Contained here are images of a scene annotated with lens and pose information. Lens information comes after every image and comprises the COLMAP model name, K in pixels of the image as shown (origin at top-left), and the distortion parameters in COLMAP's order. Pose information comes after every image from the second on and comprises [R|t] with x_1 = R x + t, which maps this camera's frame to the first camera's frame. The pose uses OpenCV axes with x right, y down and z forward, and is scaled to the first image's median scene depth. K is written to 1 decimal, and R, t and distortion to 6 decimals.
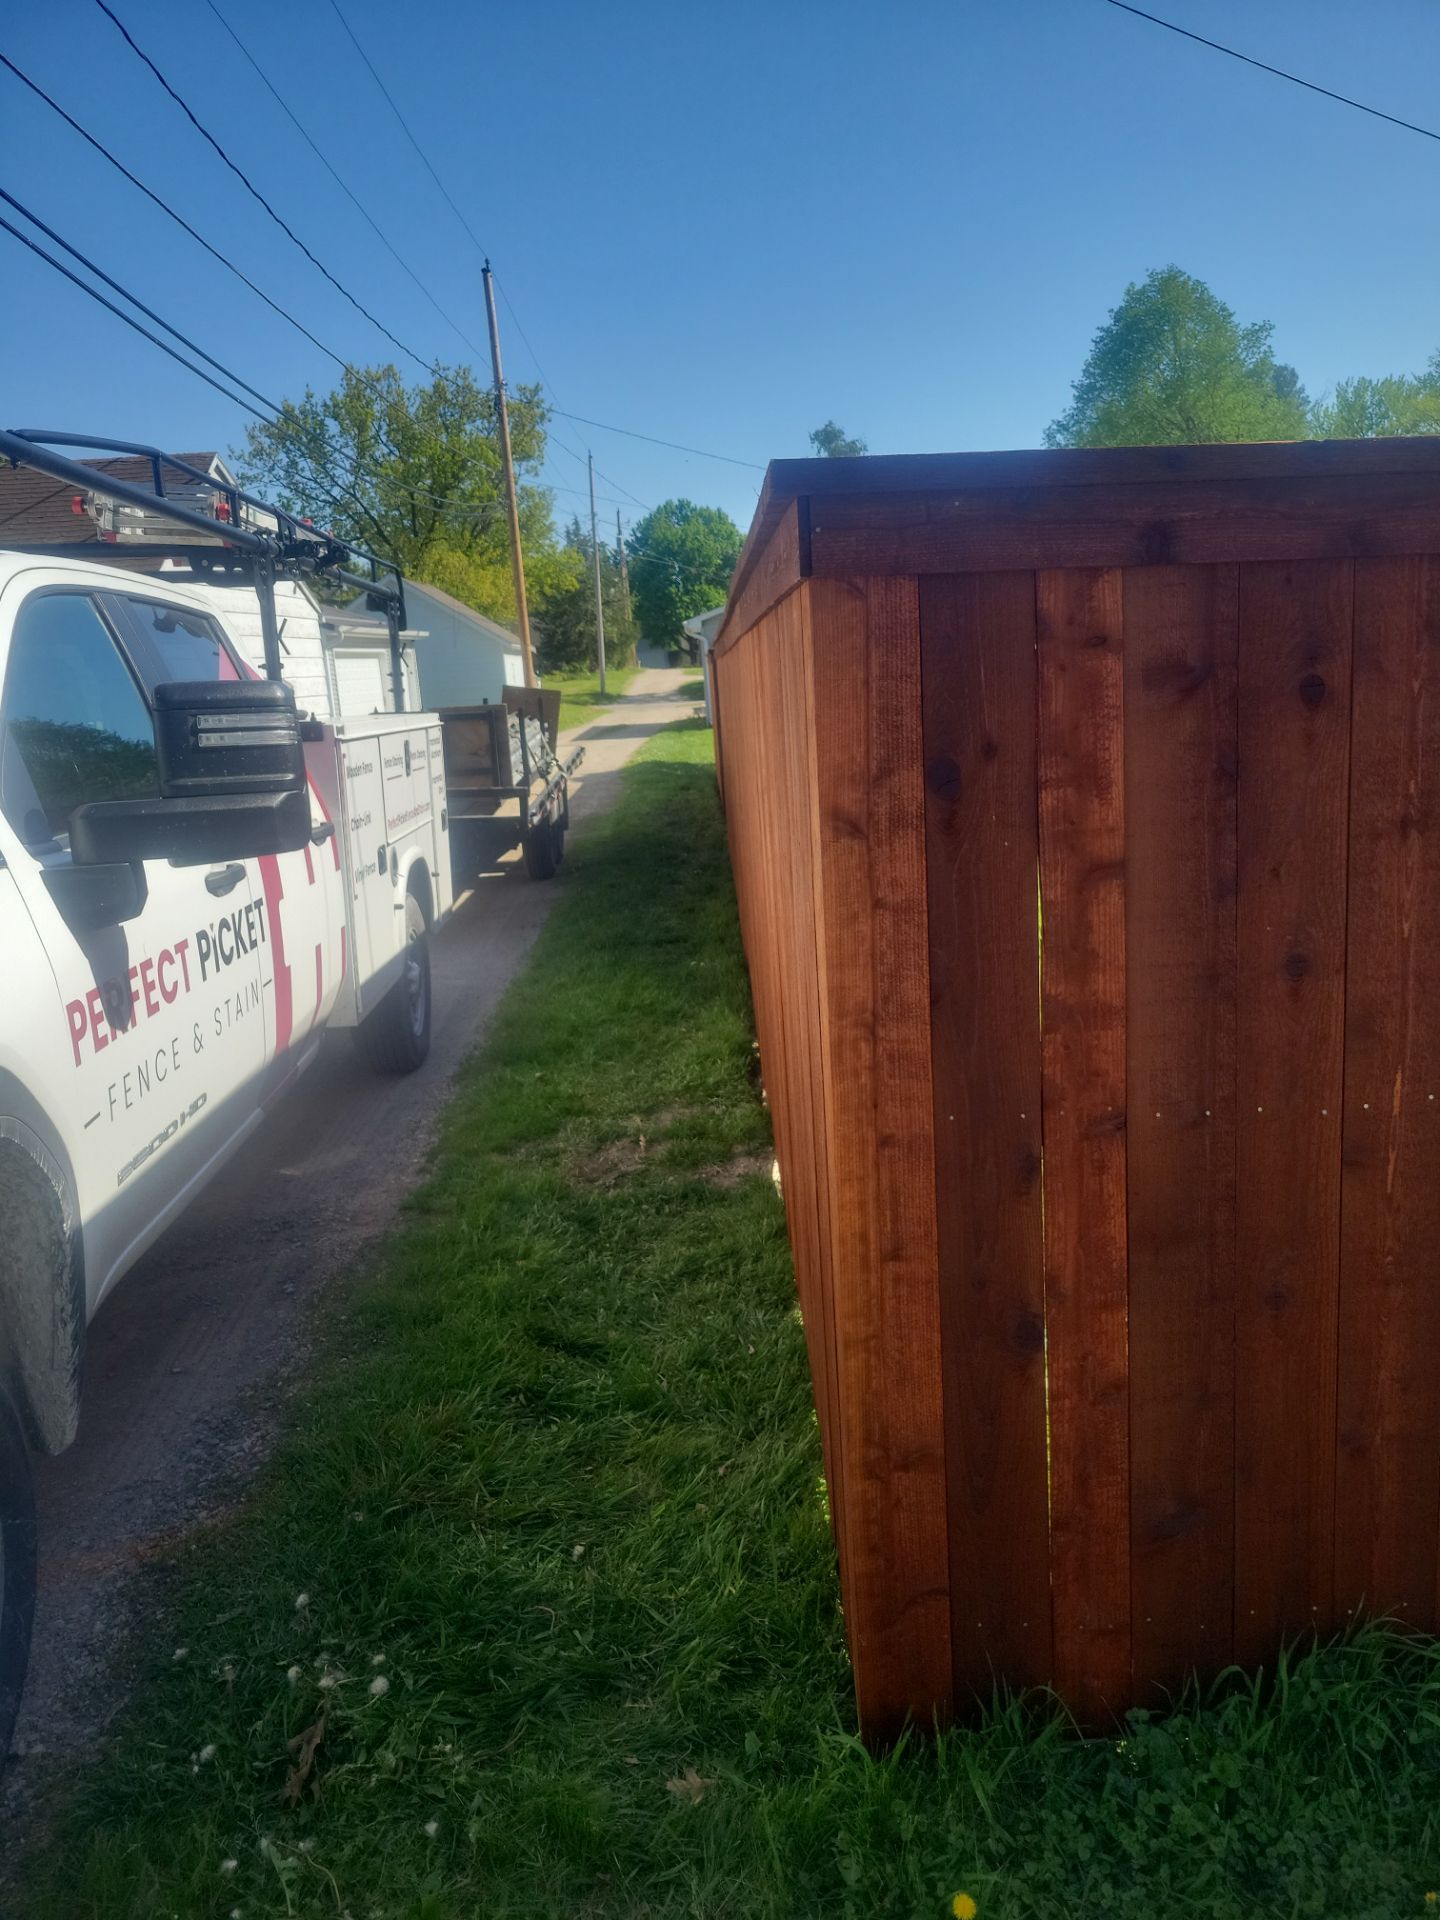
lens RADIAL K [[1418.2, 0, 723.7], [0, 1418.2, 946.5], [0, 0, 1]] dist [0.046925, -0.033065]
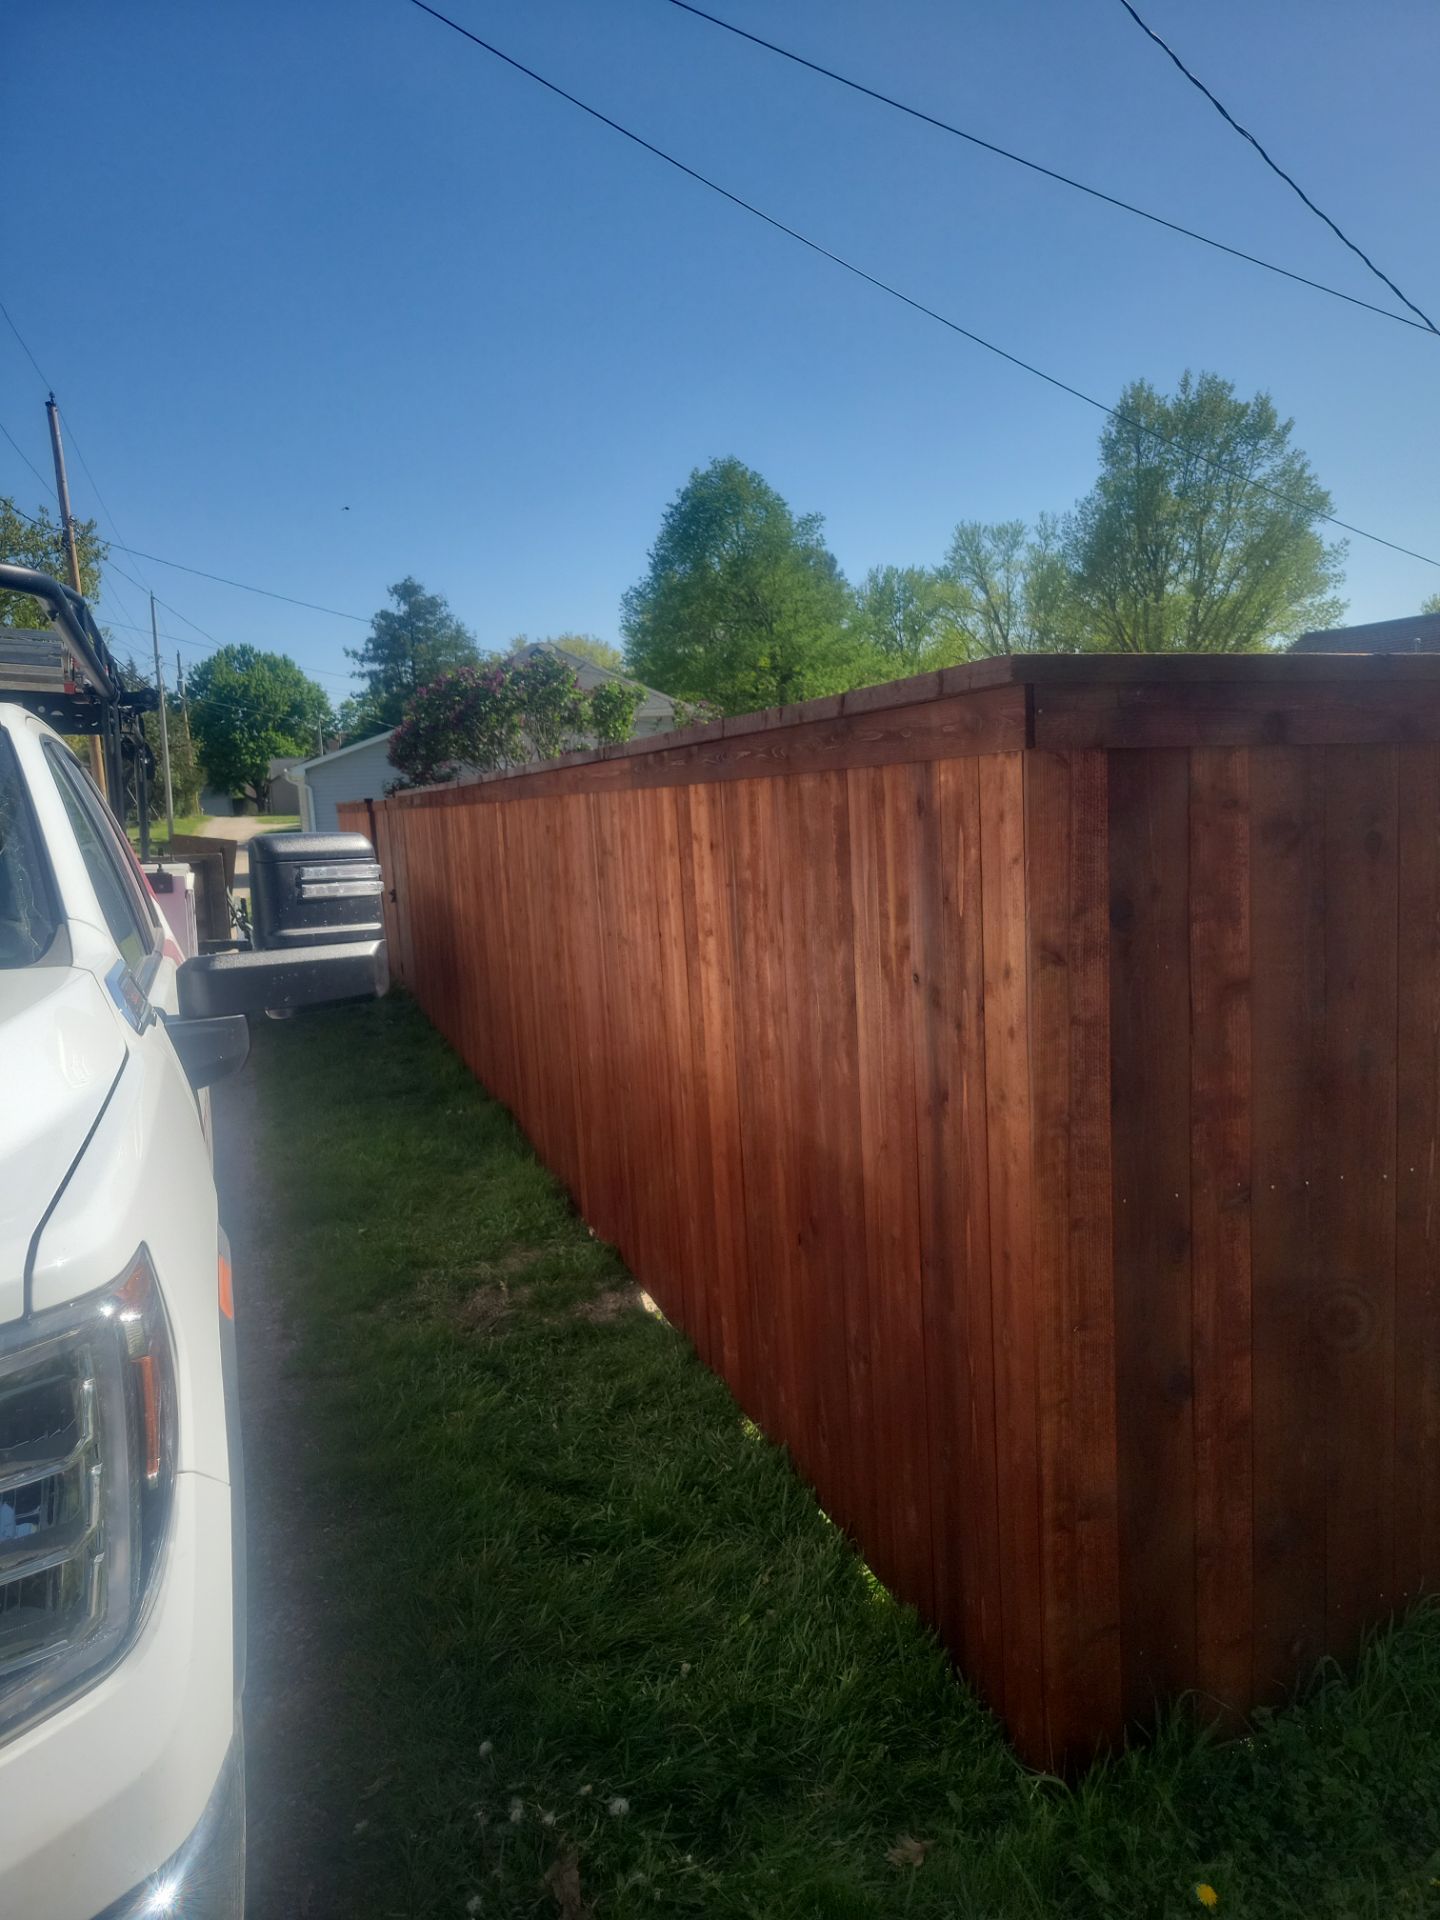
lens RADIAL K [[1418.2, 0, 725.1], [0, 1418.2, 966.7], [0, 0, 1]] dist [0.046925, -0.033065]
pose [[0.960701, -0.024623, 0.276490, -0.473892], [0.049090, 0.995429, -0.081922, 0.007922], [-0.273209, 0.092276, 0.957519, -0.057089]]
